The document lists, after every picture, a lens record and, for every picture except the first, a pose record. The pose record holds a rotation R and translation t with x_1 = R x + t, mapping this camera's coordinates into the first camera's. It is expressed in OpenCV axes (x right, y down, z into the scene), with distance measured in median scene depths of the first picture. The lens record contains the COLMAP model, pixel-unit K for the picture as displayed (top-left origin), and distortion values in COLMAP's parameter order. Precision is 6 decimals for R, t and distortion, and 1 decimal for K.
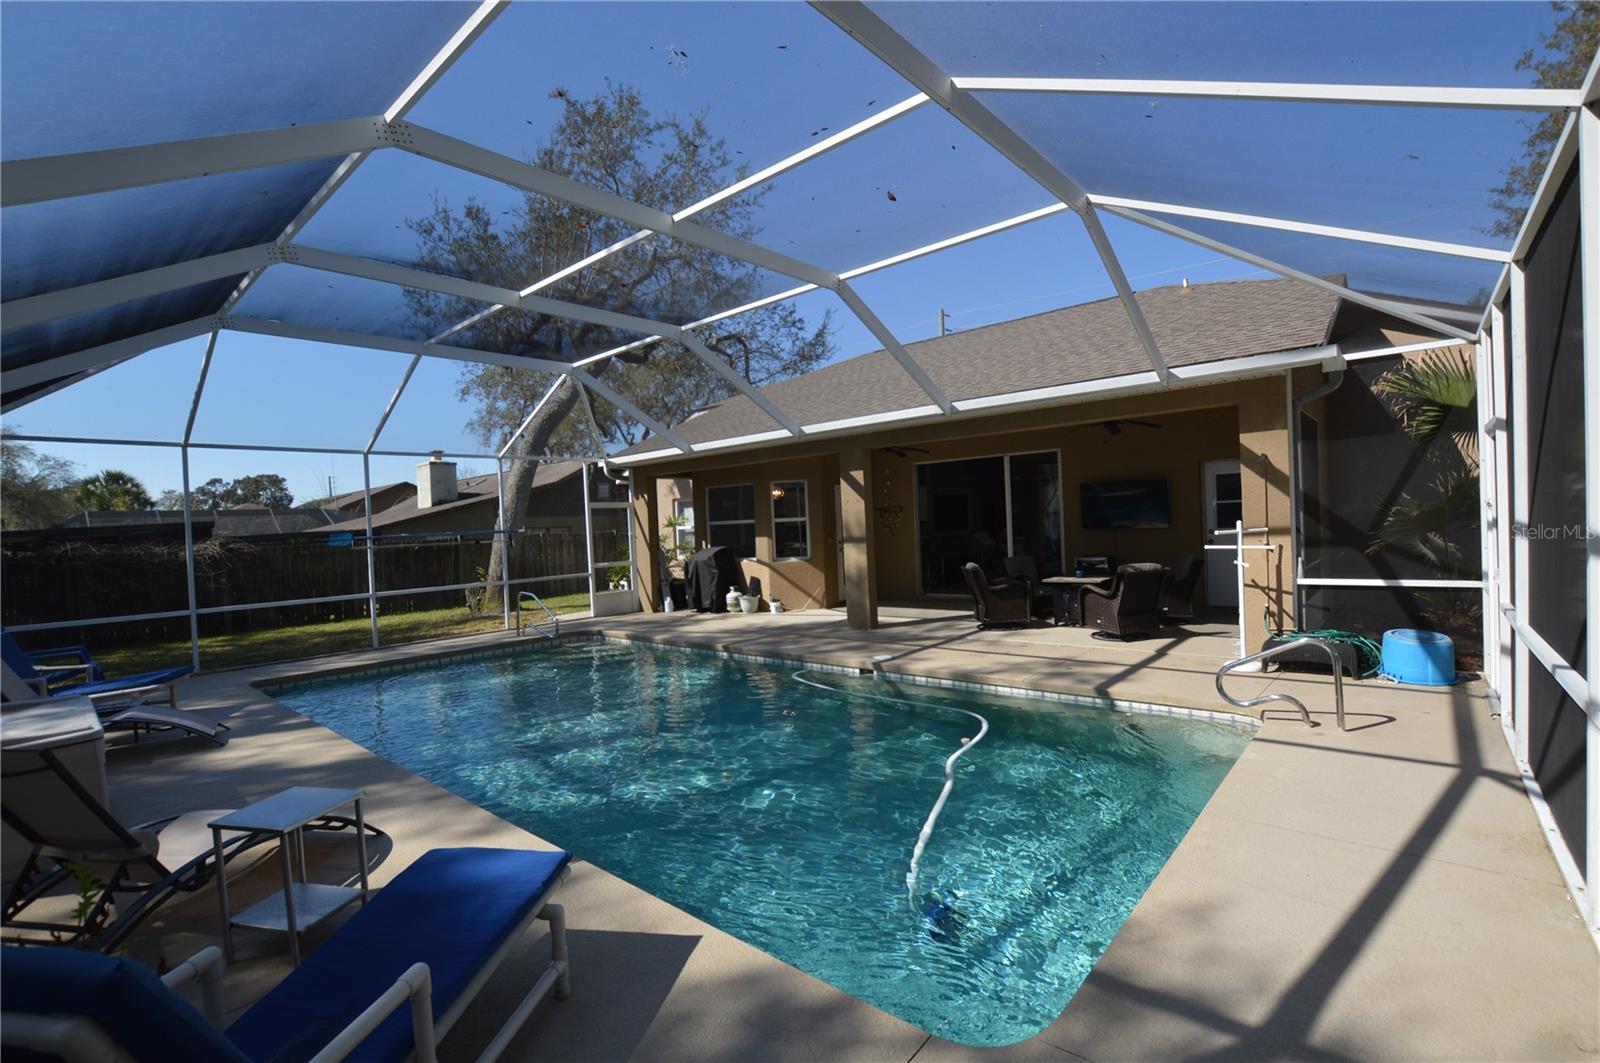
lens RADIAL K [[717.4, 0, 795.5], [0, 717.4, 536.7], [0, 0, 1]] dist [-0.034063, 0.005220]
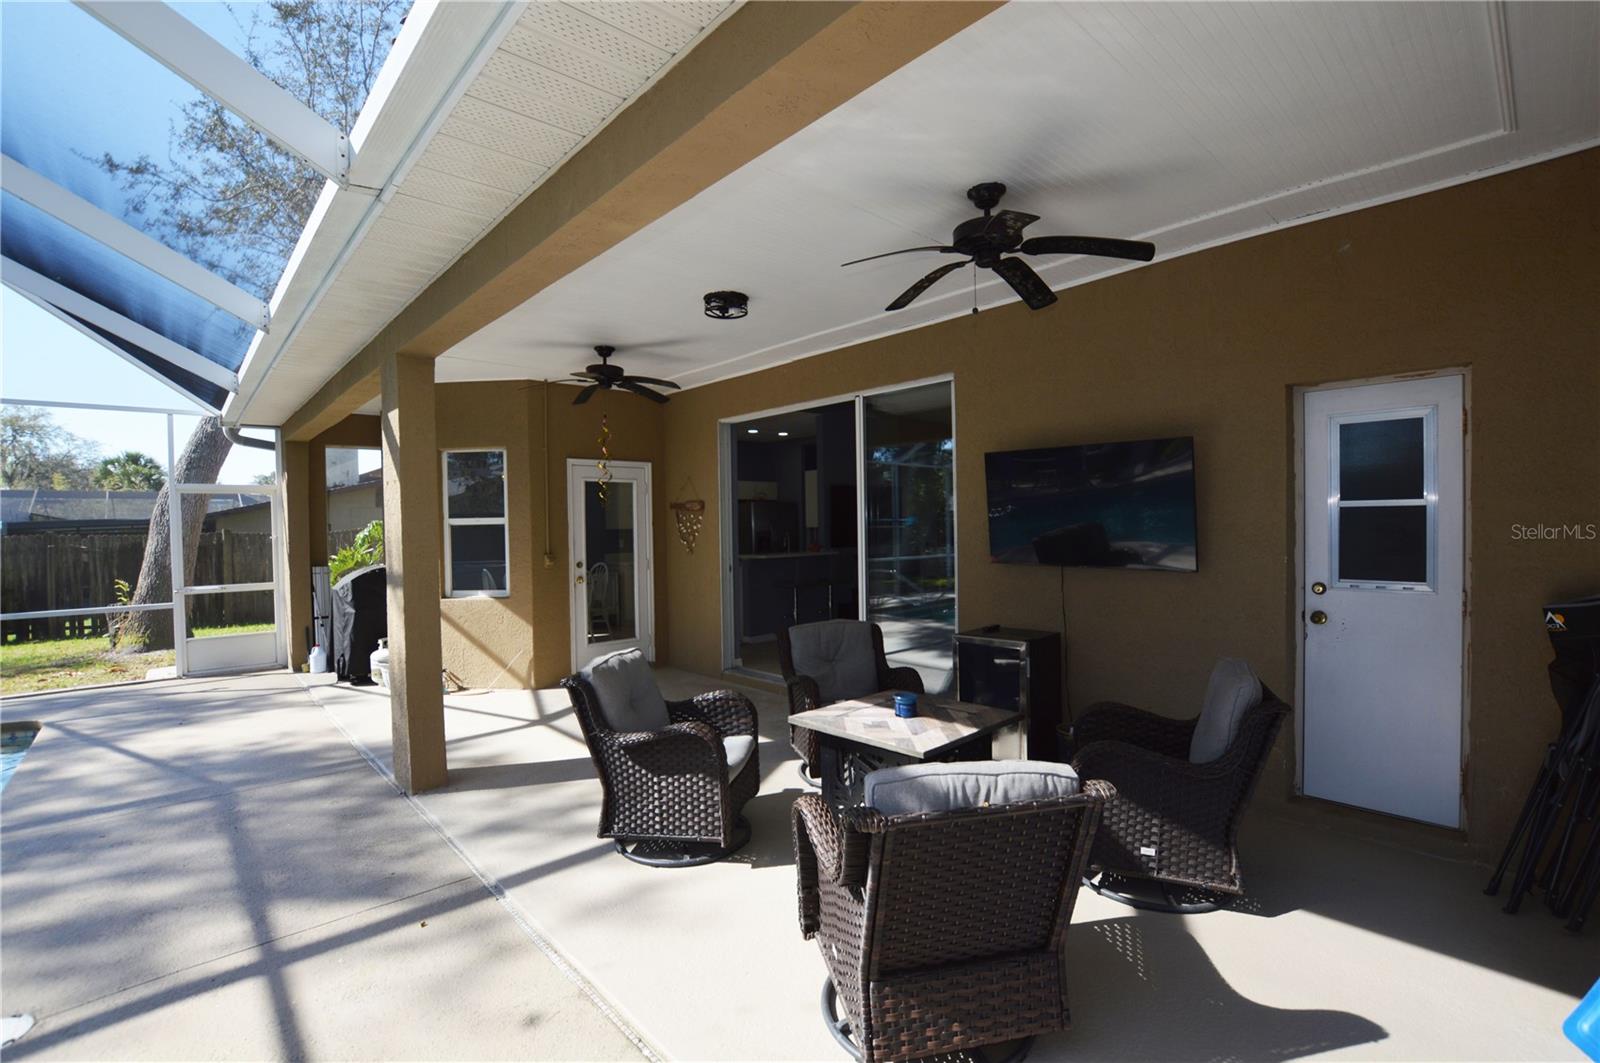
lens RADIAL K [[717.4, 0, 795.5], [0, 717.4, 536.7], [0, 0, 1]] dist [-0.034063, 0.005220]
pose [[0.993588, 0.029492, -0.109147, 0.288506], [-0.029270, 0.999565, 0.003636, -0.021496], [0.109206, -0.000418, 0.994019, 0.492481]]
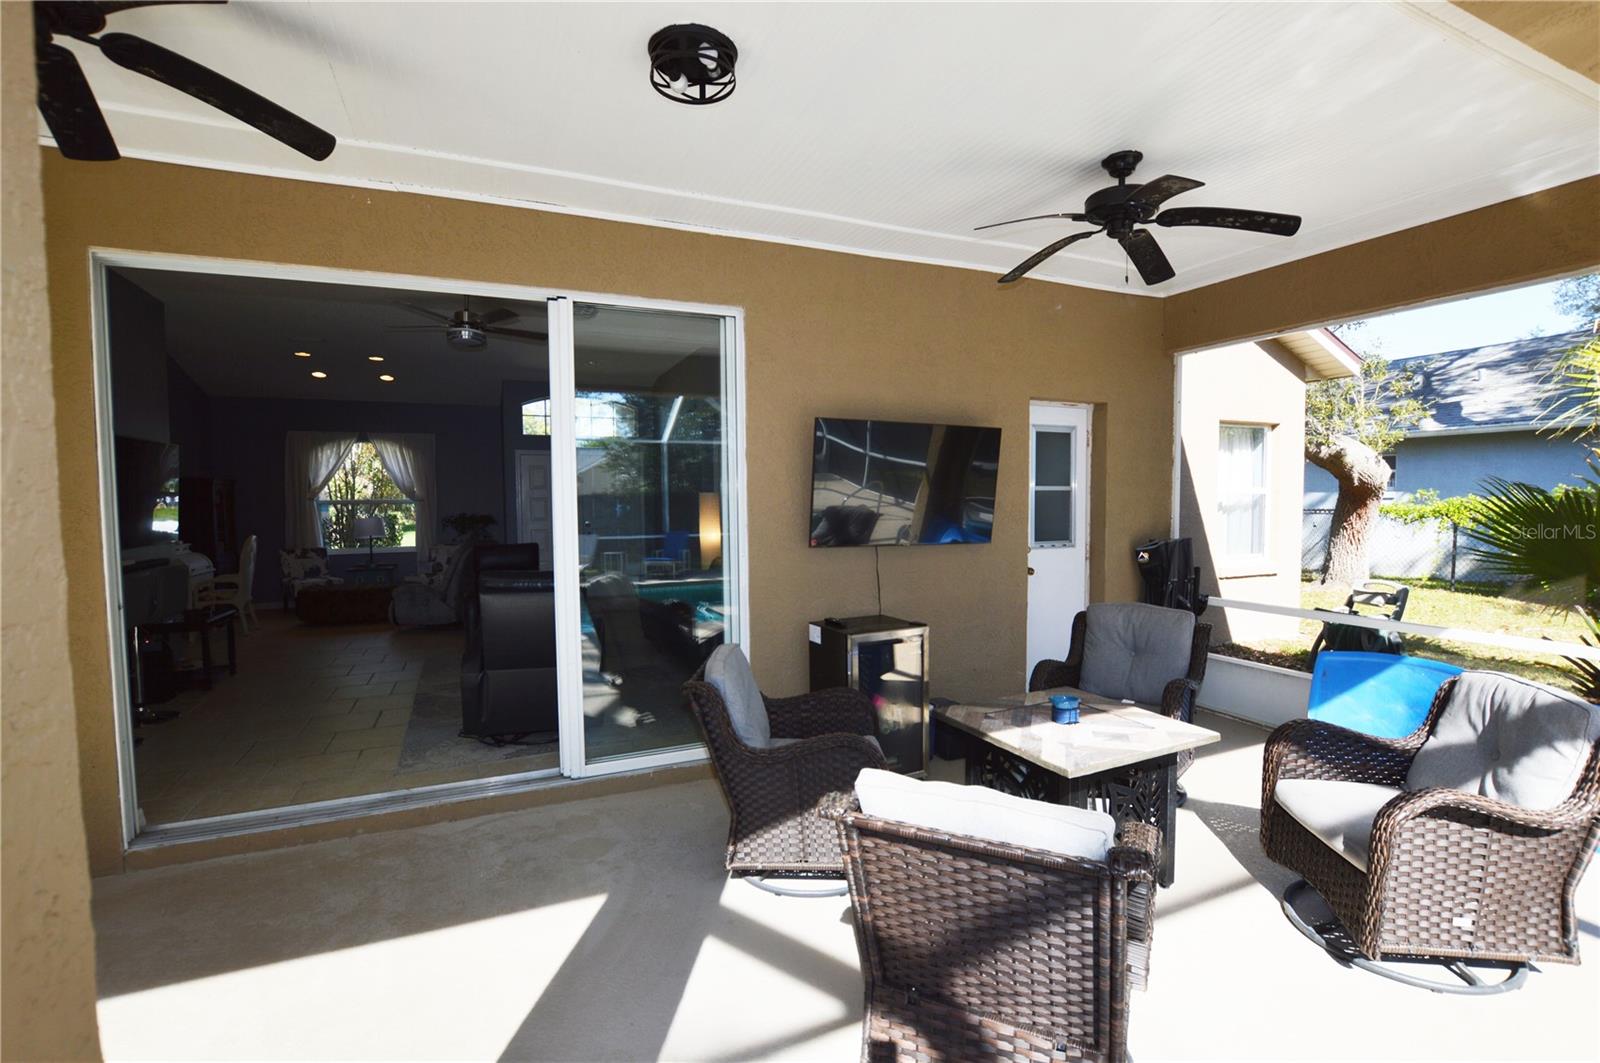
lens RADIAL K [[717.4, 0, 795.5], [0, 717.4, 536.7], [0, 0, 1]] dist [-0.034063, 0.005220]
pose [[0.409462, -0.009393, 0.912279, 0.061750], [0.009260, 0.999938, 0.006140, -0.016652], [-0.912280, 0.005934, 0.409524, 0.744208]]
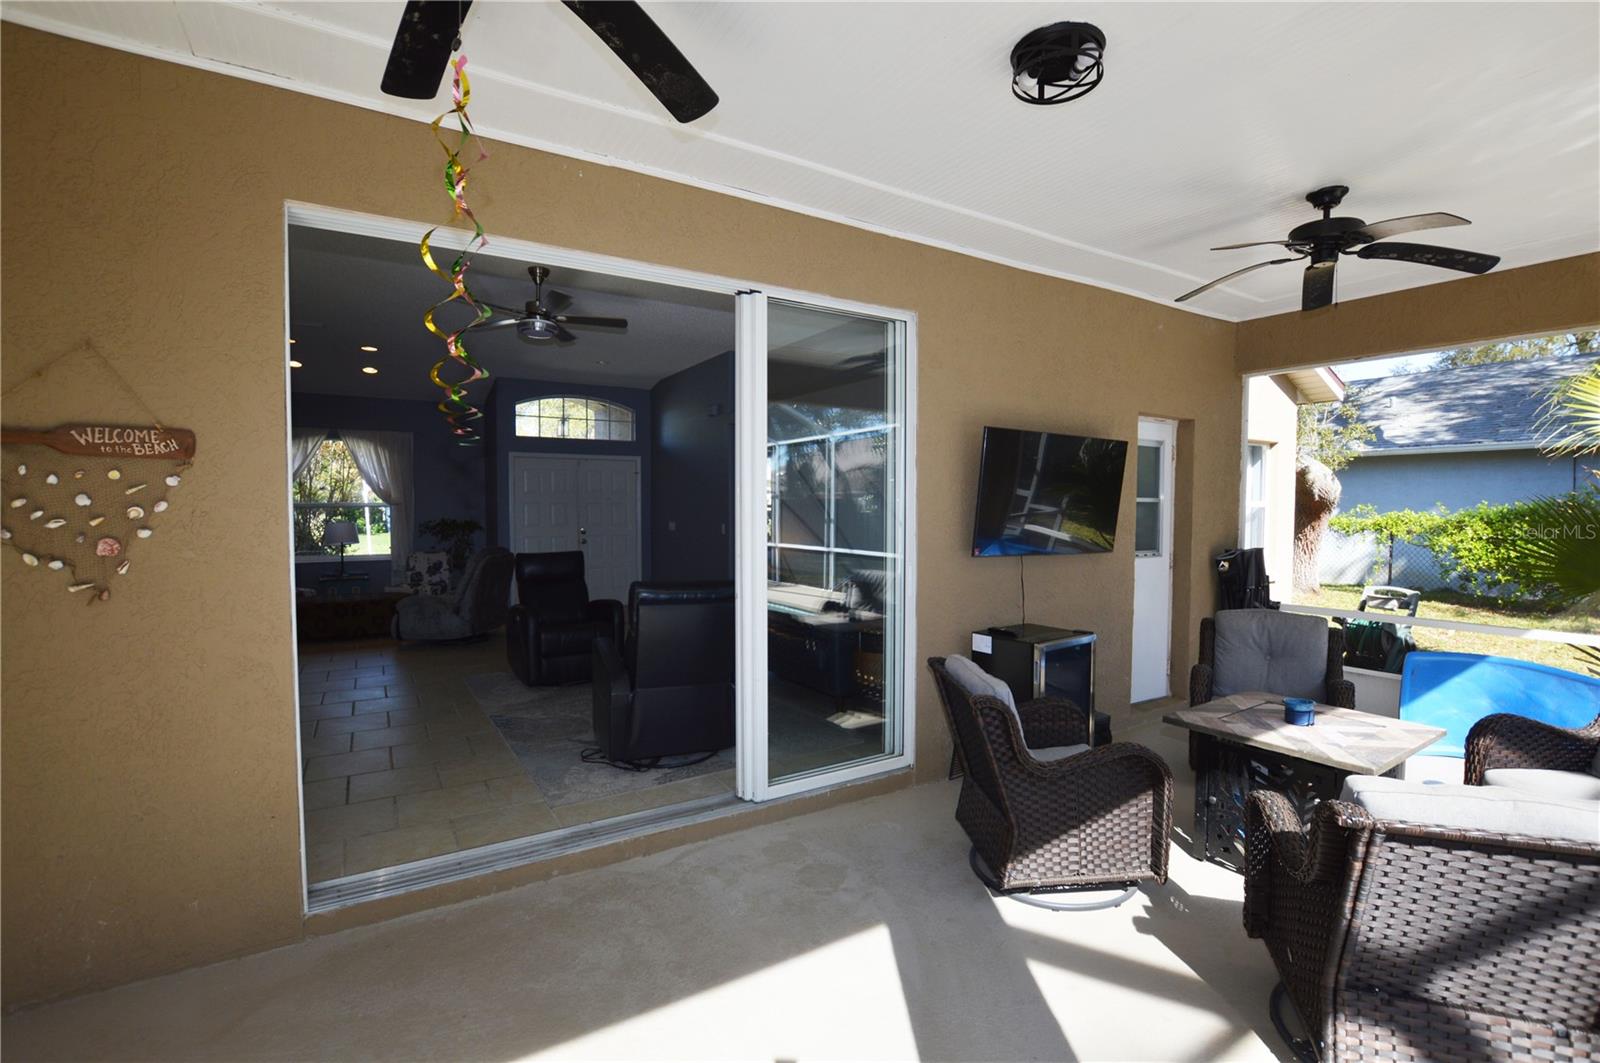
lens RADIAL K [[717.4, 0, 795.5], [0, 717.4, 536.7], [0, 0, 1]] dist [-0.034063, 0.005220]
pose [[0.284026, 0.003034, 0.958812, 0.030604], [0.004621, 0.999979, -0.004533, -0.017573], [-0.958805, 0.005718, 0.284006, 0.851939]]
